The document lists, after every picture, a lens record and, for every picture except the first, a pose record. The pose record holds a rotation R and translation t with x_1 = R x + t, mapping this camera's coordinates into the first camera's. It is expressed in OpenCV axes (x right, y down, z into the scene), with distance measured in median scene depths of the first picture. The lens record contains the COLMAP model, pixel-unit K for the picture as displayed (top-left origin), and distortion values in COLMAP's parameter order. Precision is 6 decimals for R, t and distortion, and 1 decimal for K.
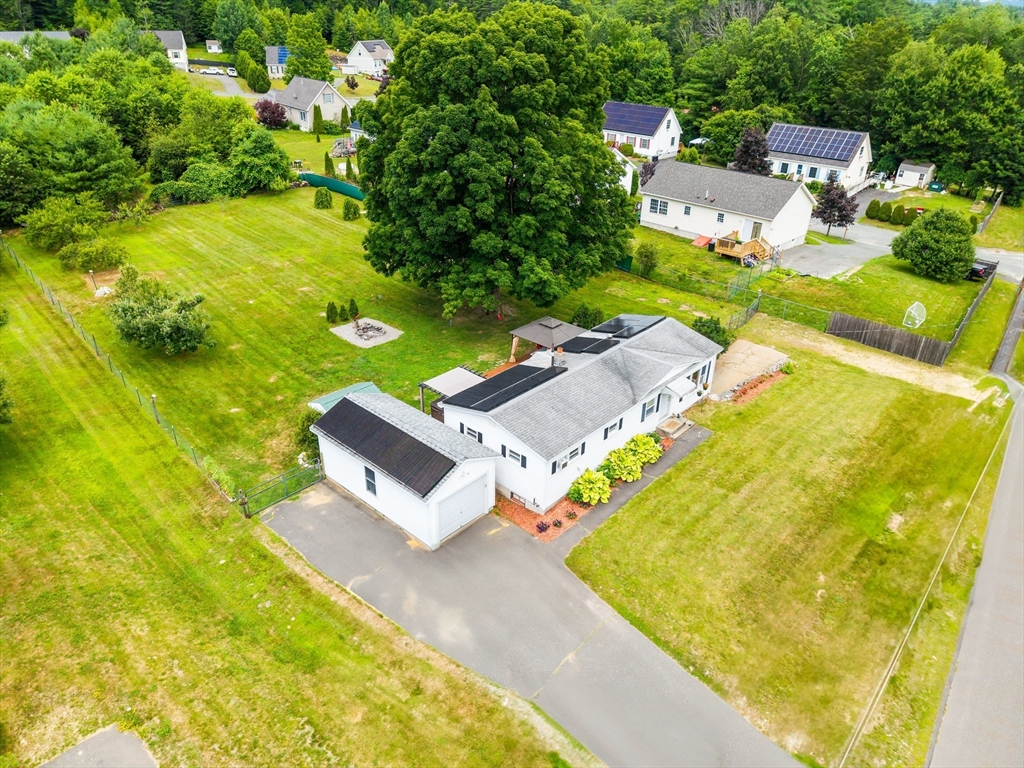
lens RADIAL K [[686.7, 0, 512.3], [0, 686.7, 382.4], [0, 0, 1]] dist [0.007179, -0.002986]
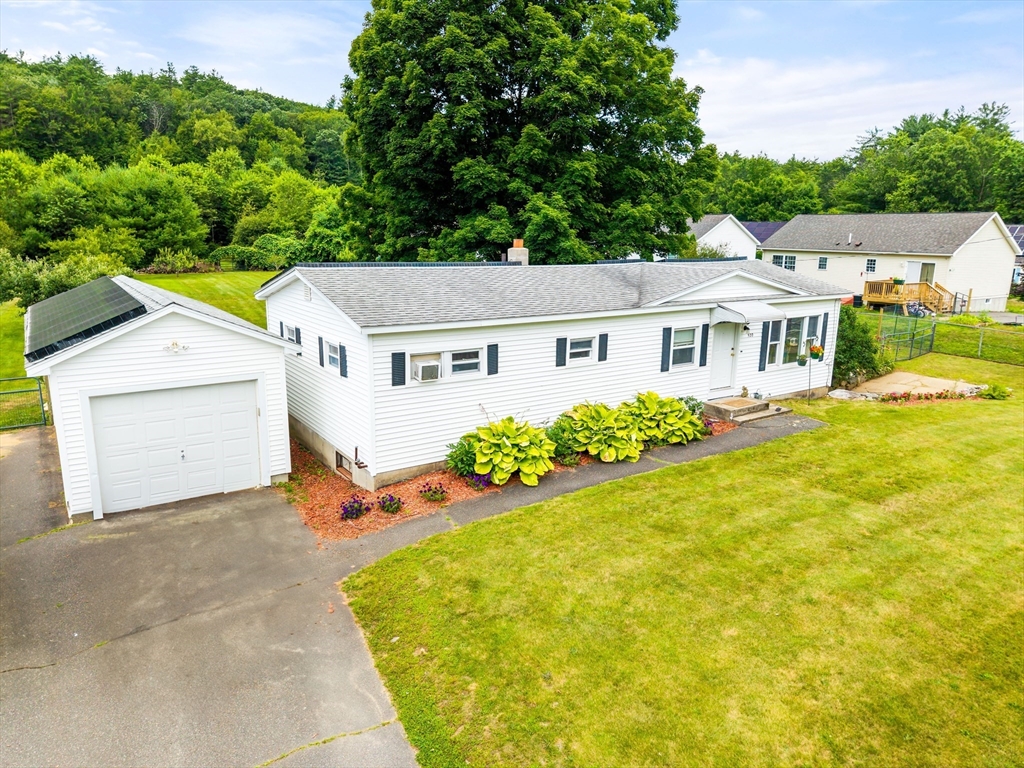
lens RADIAL K [[686.7, 0, 510.9], [0, 686.7, 381.5], [0, 0, 1]] dist [0.007179, -0.002986]
pose [[0.973335, 0.044341, -0.225062, 0.156693], [-0.104627, 0.958954, -0.263555, 0.164363], [0.204138, 0.280074, 0.938022, 0.424477]]
